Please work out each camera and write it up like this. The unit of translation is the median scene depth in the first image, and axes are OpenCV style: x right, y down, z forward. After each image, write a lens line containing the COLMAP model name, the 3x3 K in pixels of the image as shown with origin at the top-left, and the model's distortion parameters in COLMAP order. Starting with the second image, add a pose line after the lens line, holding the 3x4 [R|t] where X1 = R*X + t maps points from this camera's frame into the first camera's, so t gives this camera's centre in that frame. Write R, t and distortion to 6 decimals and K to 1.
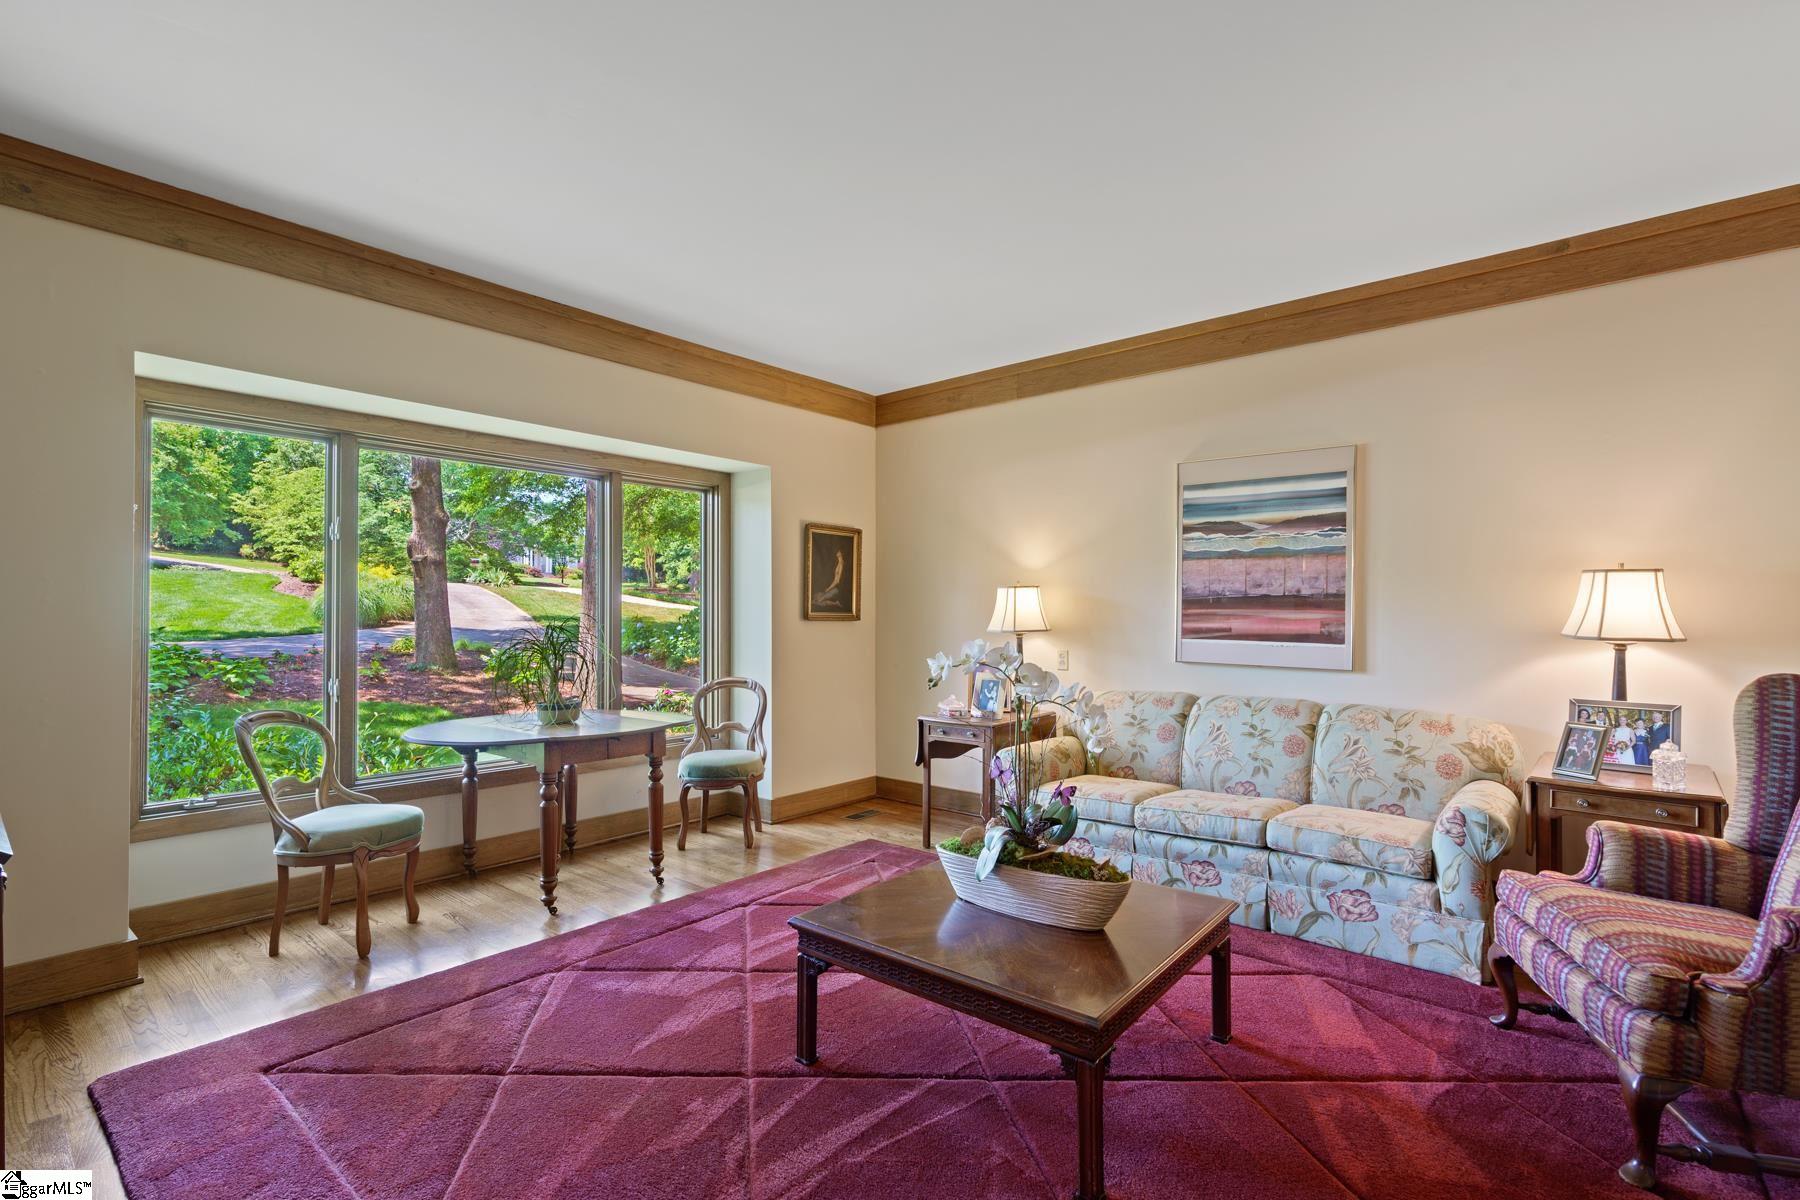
lens RADIAL K [[835.9, 0, 887.1], [0, 835.9, 592.9], [0, 0, 1]] dist [-0.001566, 0.005391]
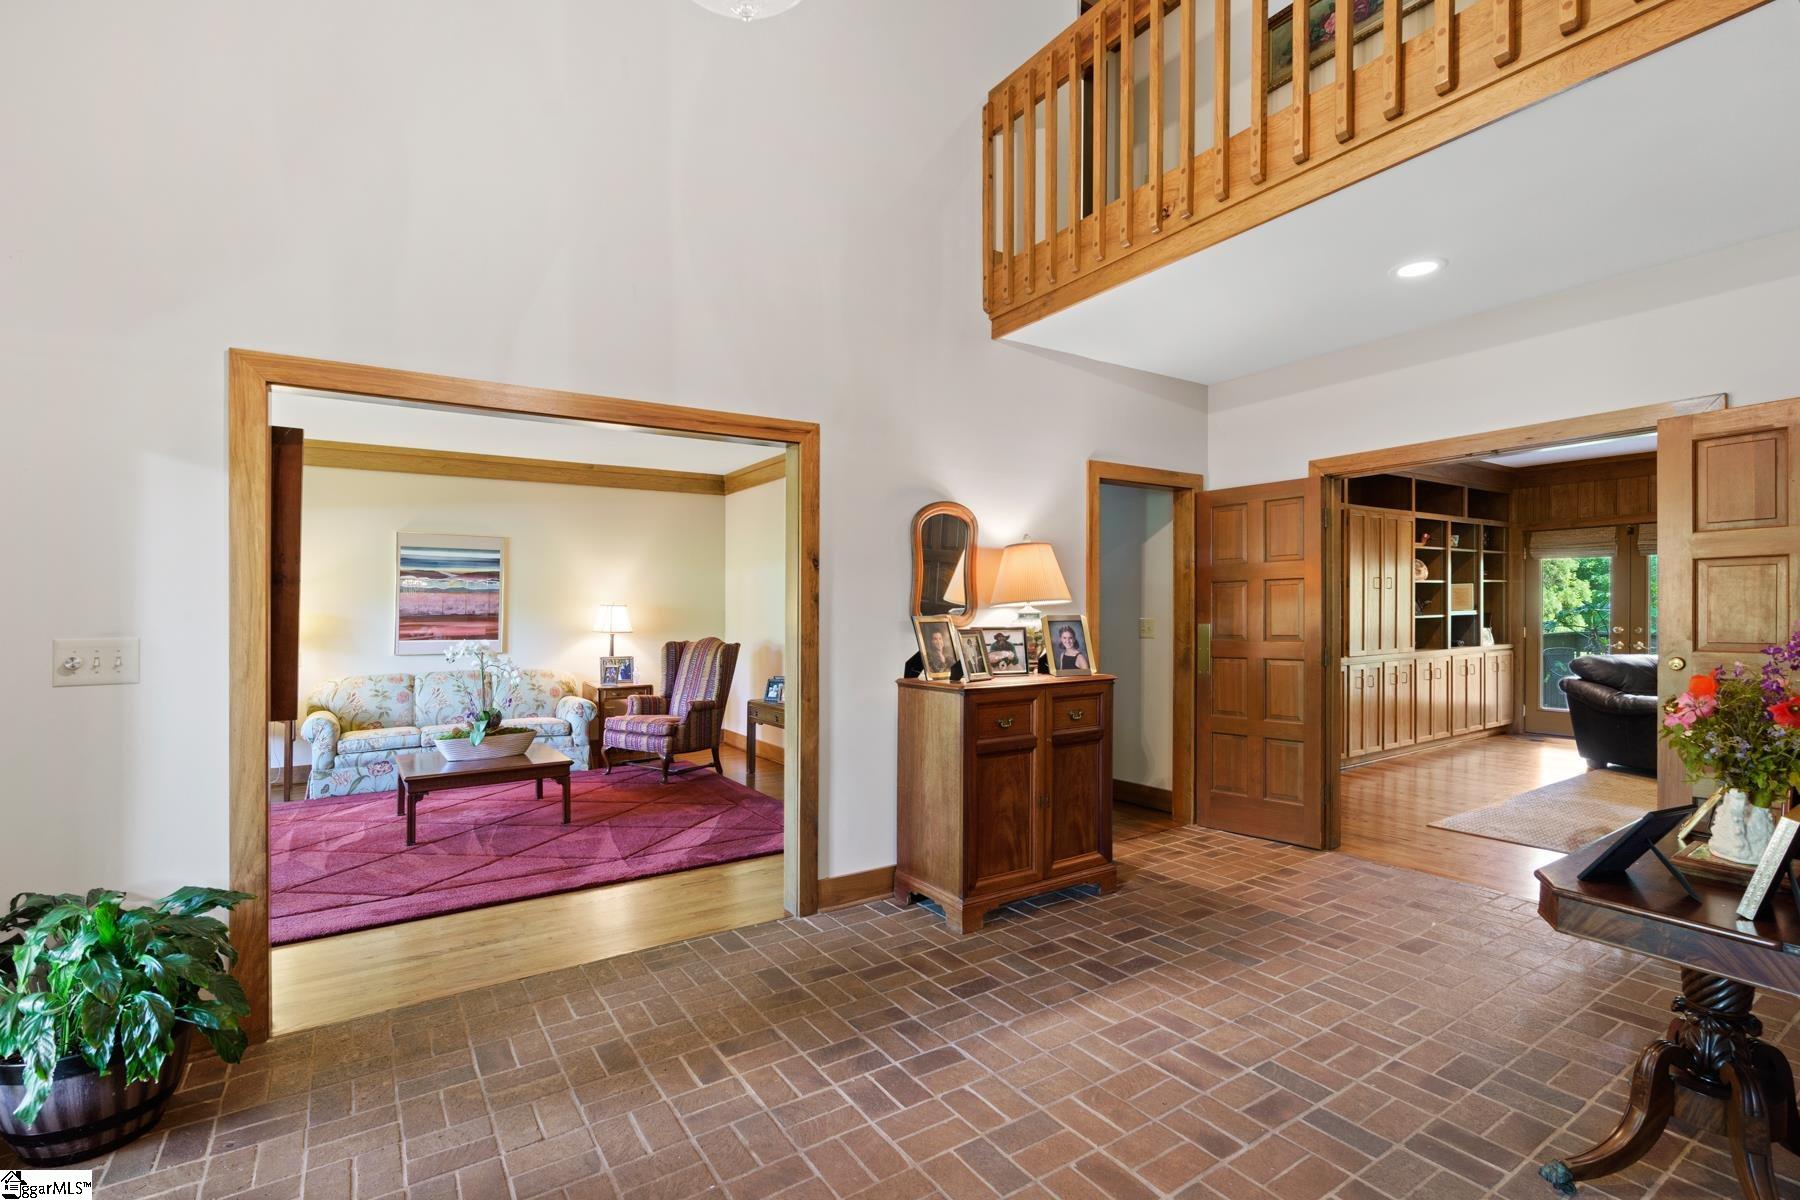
lens RADIAL K [[835.9, 0, 901.1], [0, 835.9, 604.9], [0, 0, 1]] dist [-0.001566, 0.005391]
pose [[0.286067, 0.004413, 0.958199, -1.032473], [-0.015706, 0.999877, 0.000084, -0.033582], [-0.958081, -0.015074, 0.286101, -0.444566]]
